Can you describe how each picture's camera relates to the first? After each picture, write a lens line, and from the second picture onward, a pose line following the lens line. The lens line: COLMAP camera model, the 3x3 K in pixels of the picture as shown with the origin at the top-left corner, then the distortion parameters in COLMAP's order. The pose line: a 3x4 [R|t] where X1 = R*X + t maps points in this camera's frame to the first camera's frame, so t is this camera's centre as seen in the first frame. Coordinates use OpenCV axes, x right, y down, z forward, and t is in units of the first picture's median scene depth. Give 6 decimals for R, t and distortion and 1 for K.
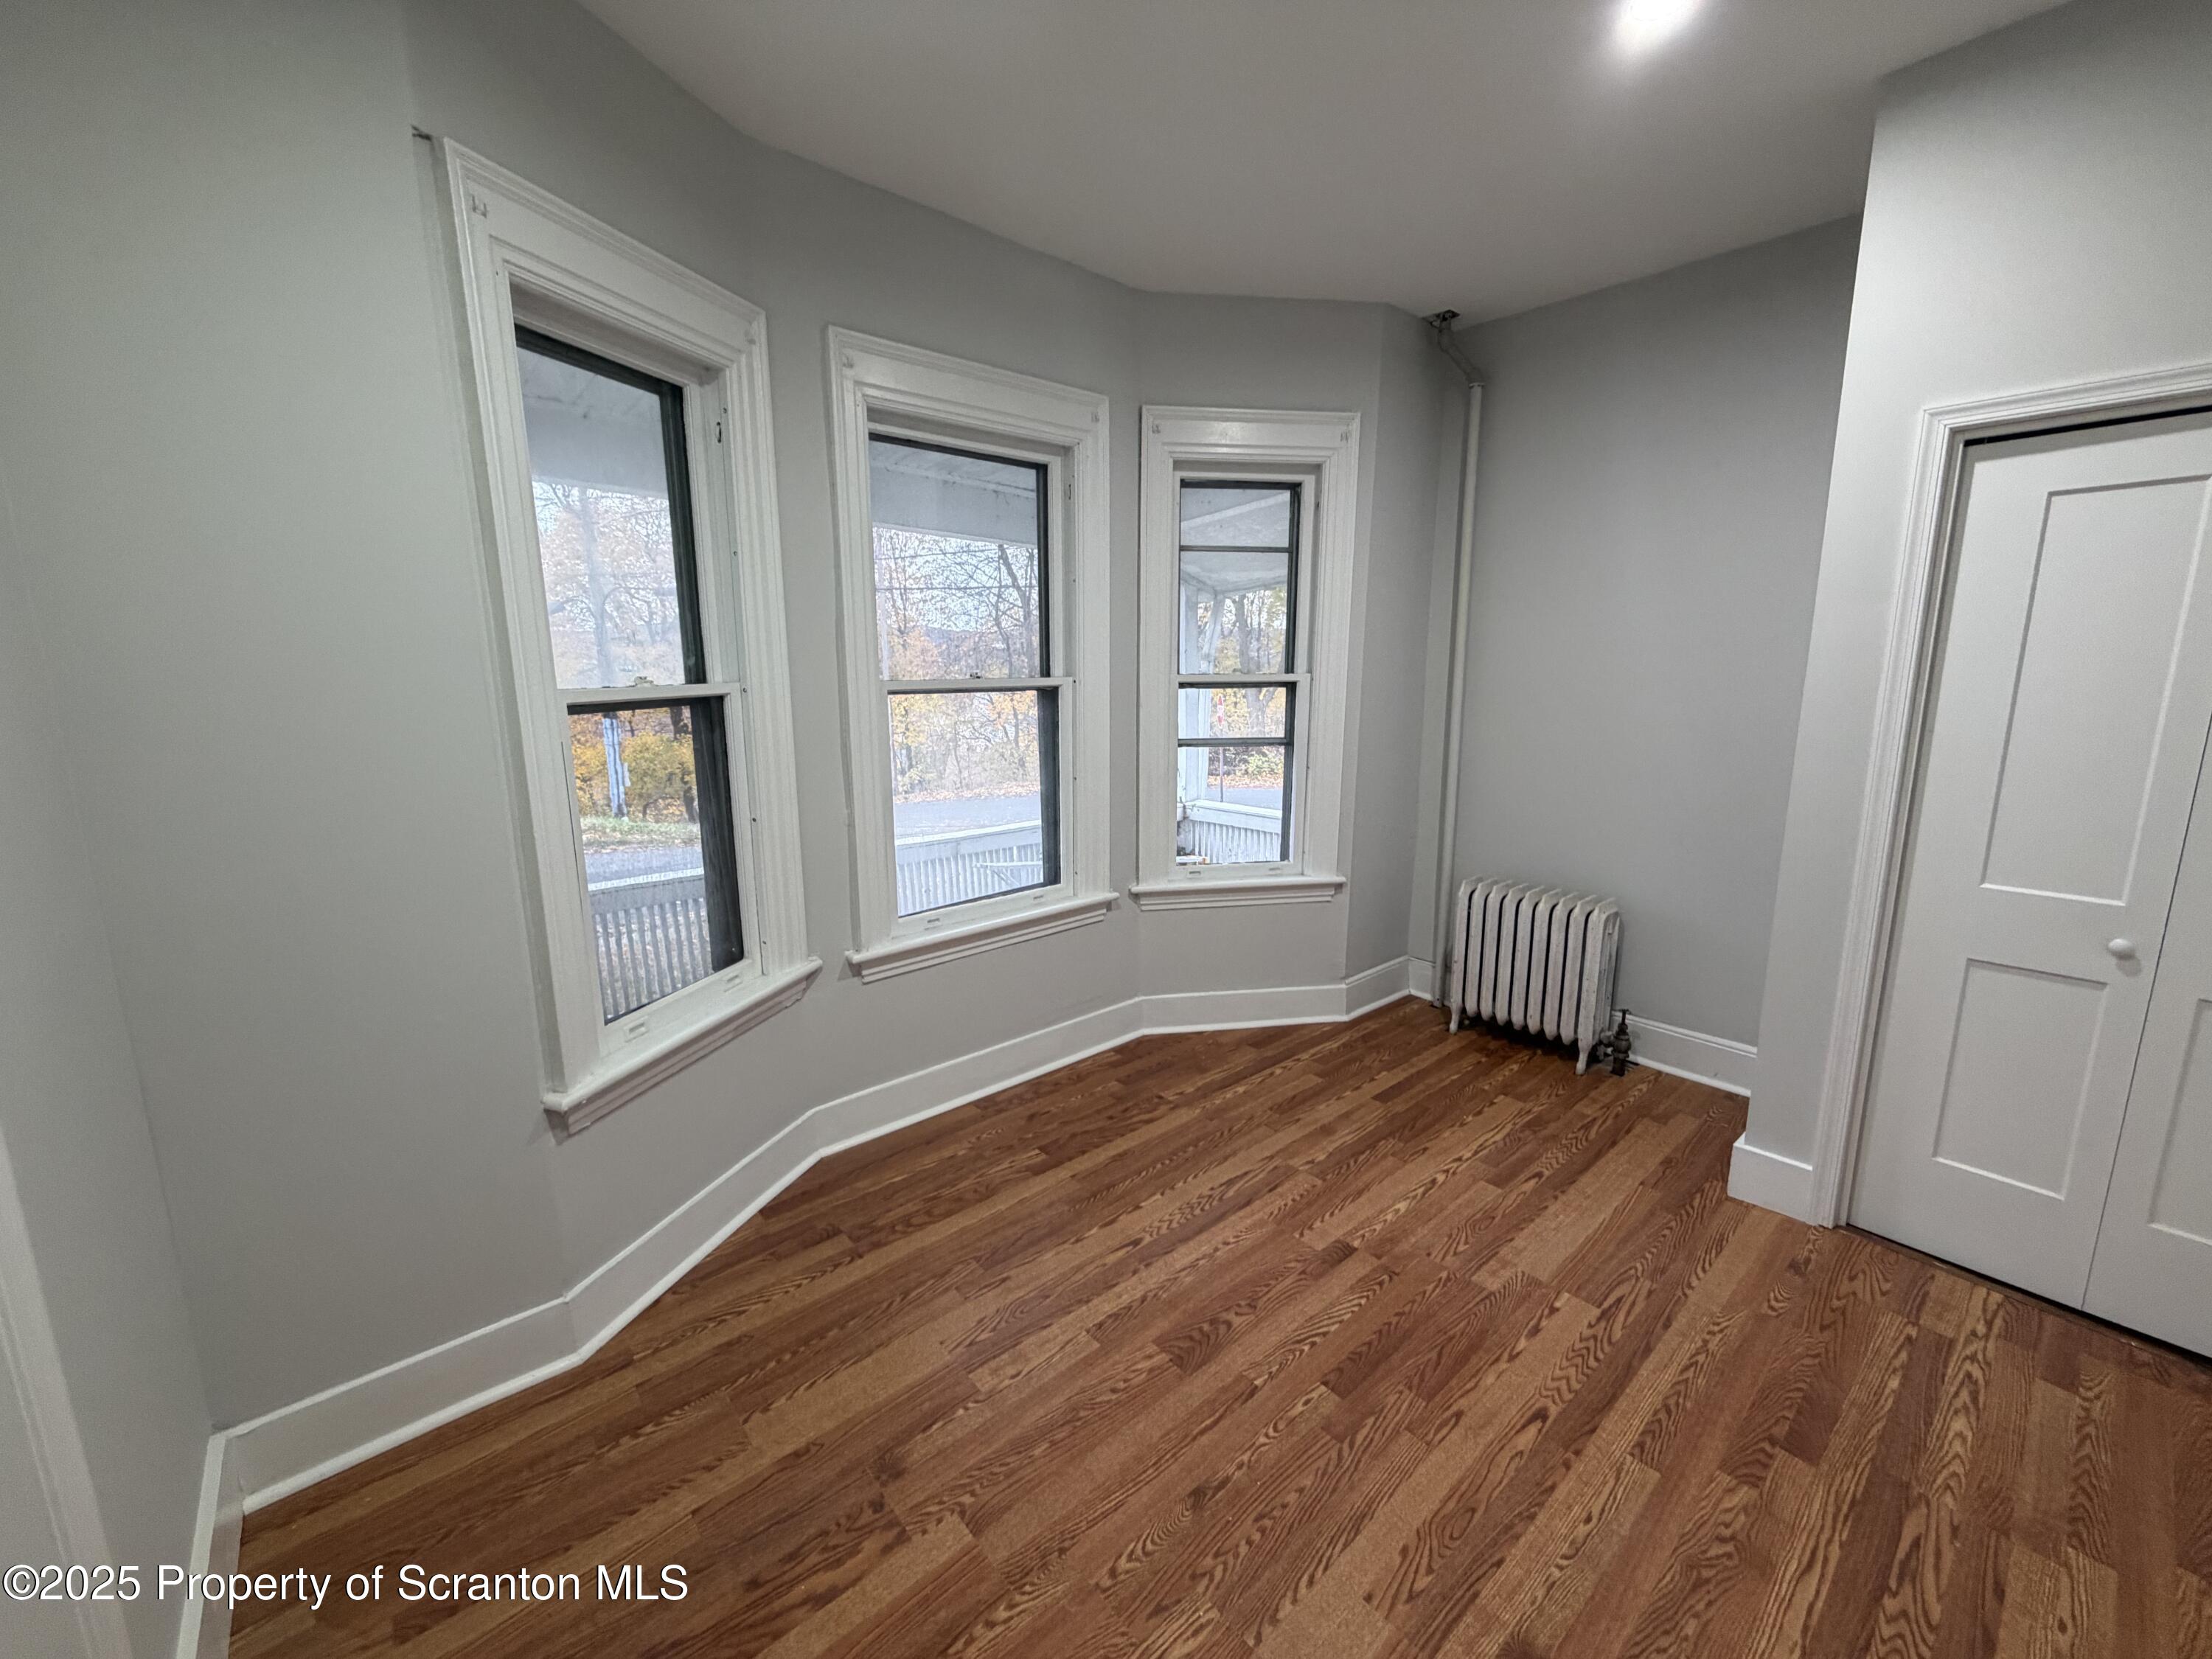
lens RADIAL K [[880.4, 0, 1099.9], [0, 880.4, 825.1], [0, 0, 1]] dist [-0.000056, 0.000291]
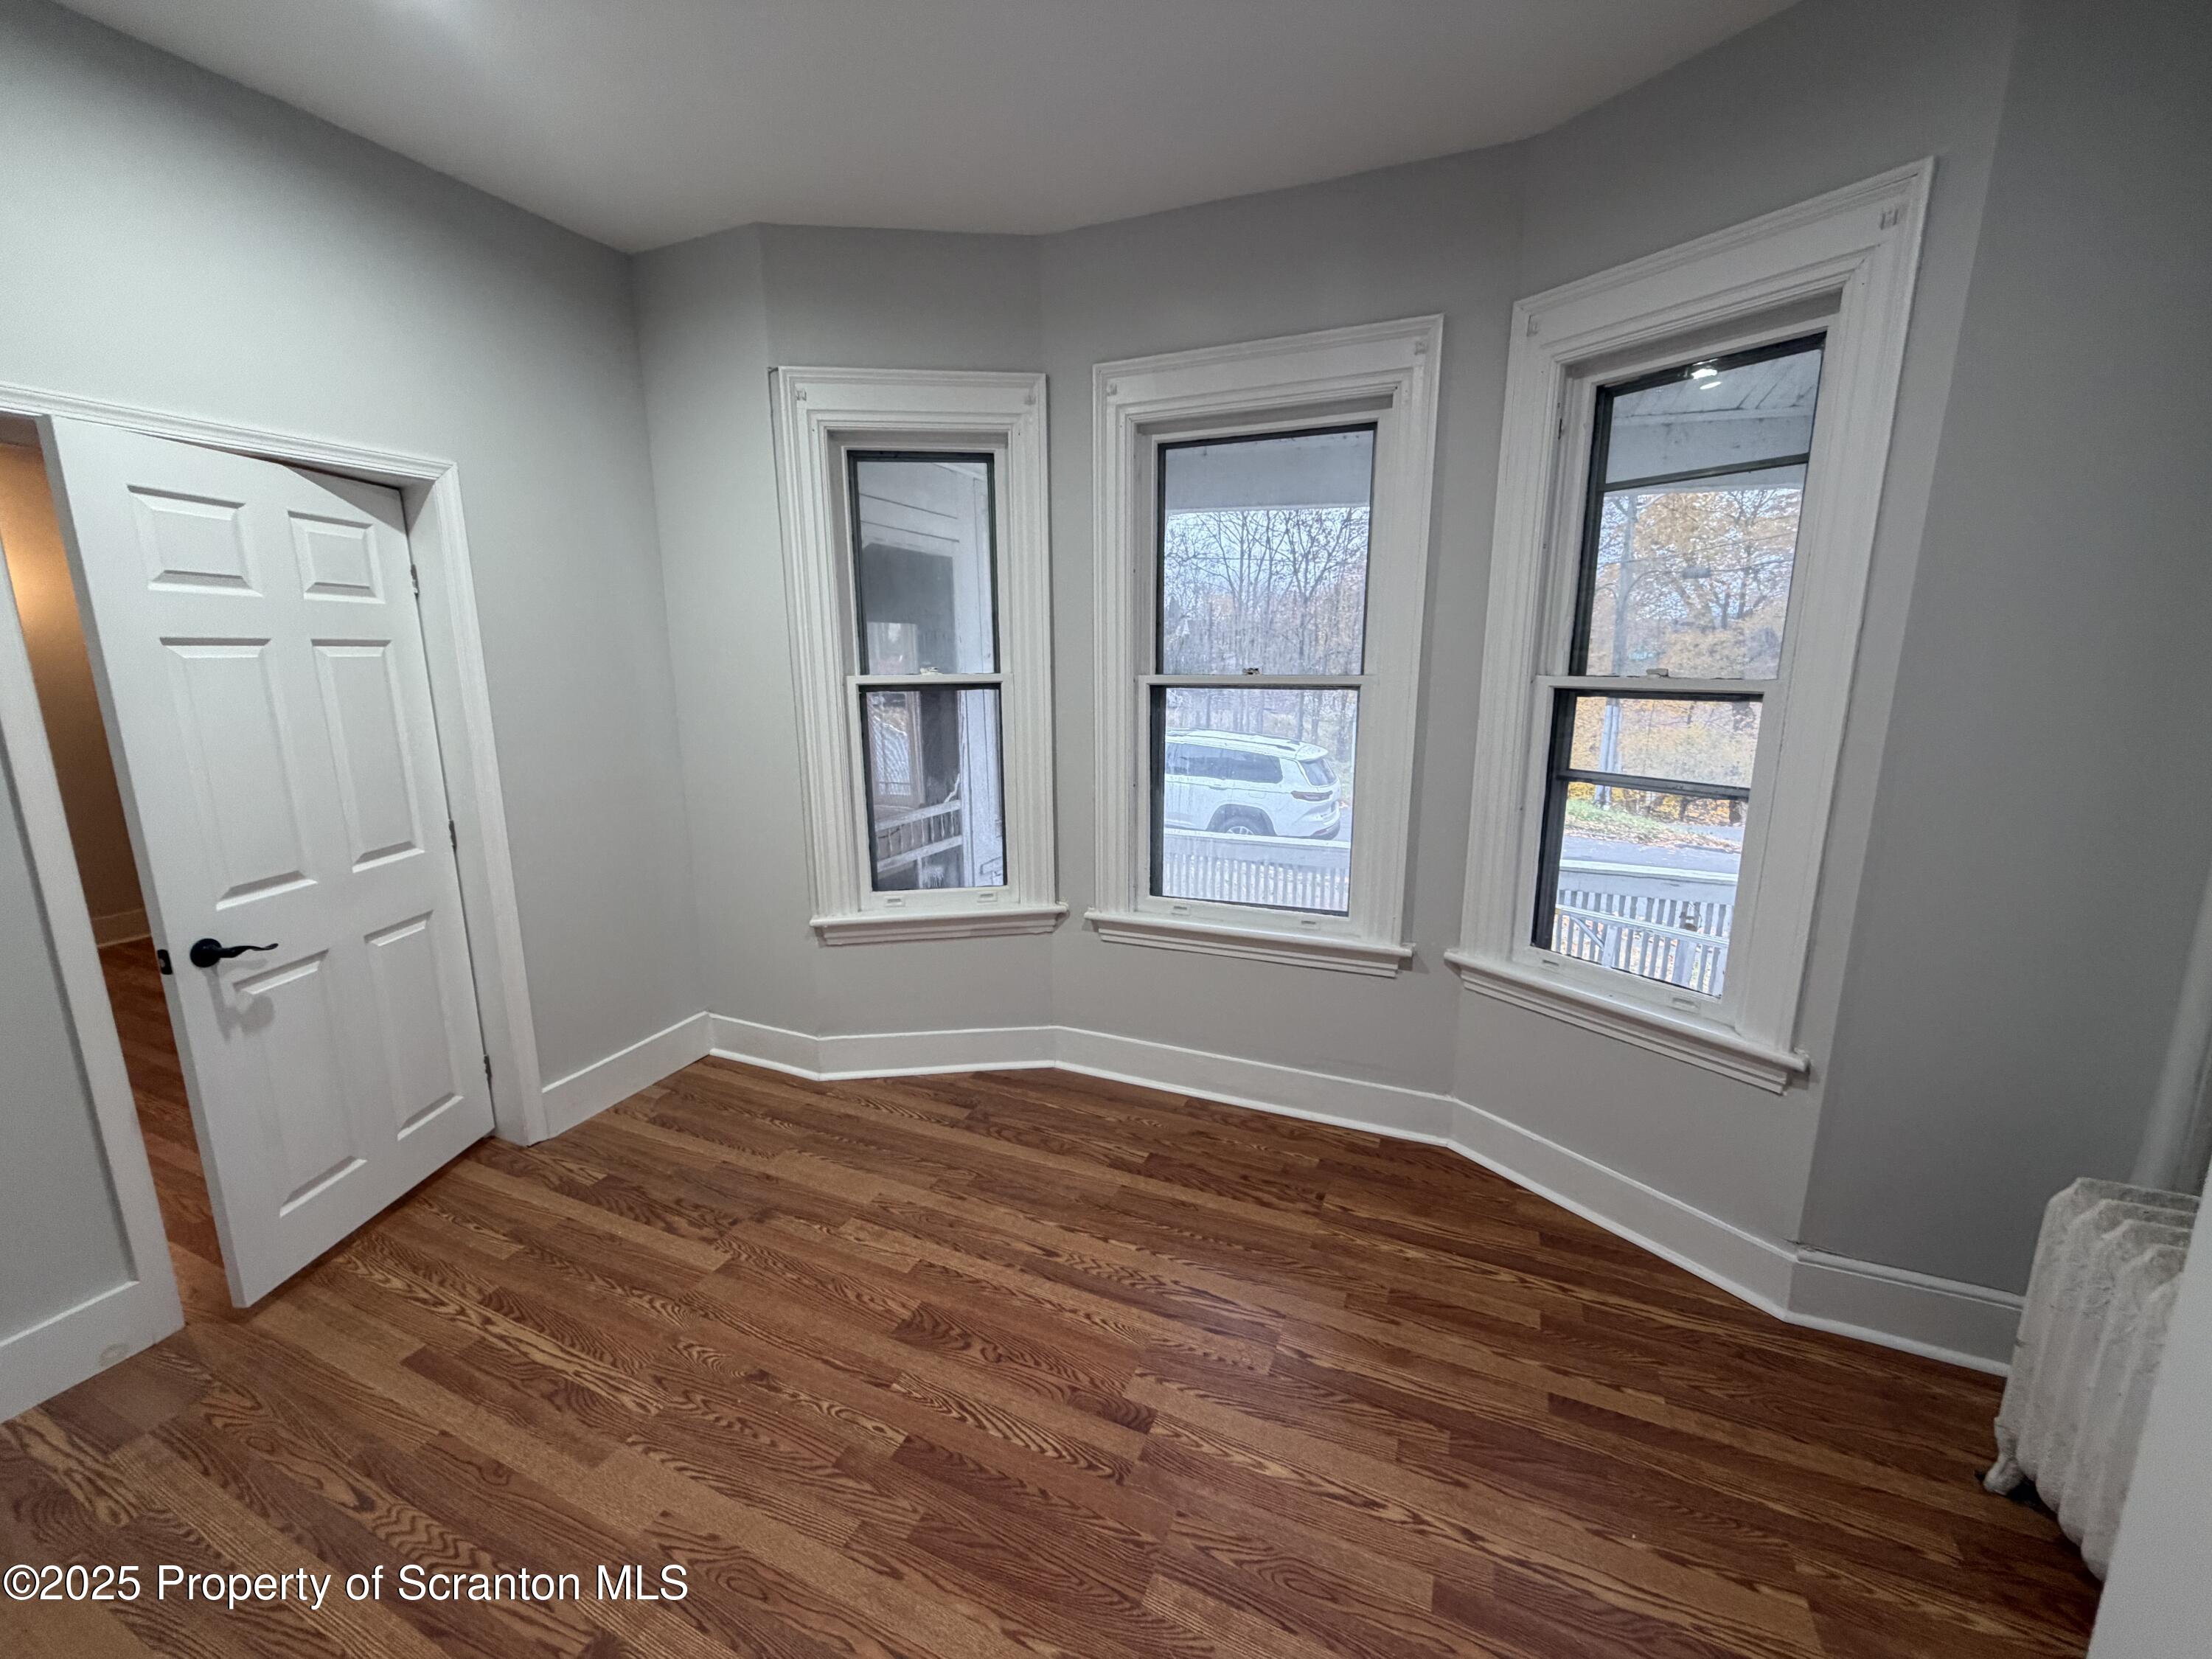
lens RADIAL K [[880.4, 0, 1099.9], [0, 880.4, 825.1], [0, 0, 1]] dist [-0.000056, 0.000291]
pose [[0.428826, 0.177281, -0.885821, 0.851067], [-0.161232, 0.979832, 0.118043, -0.119128], [0.888882, 0.092203, 0.448761, 0.565556]]
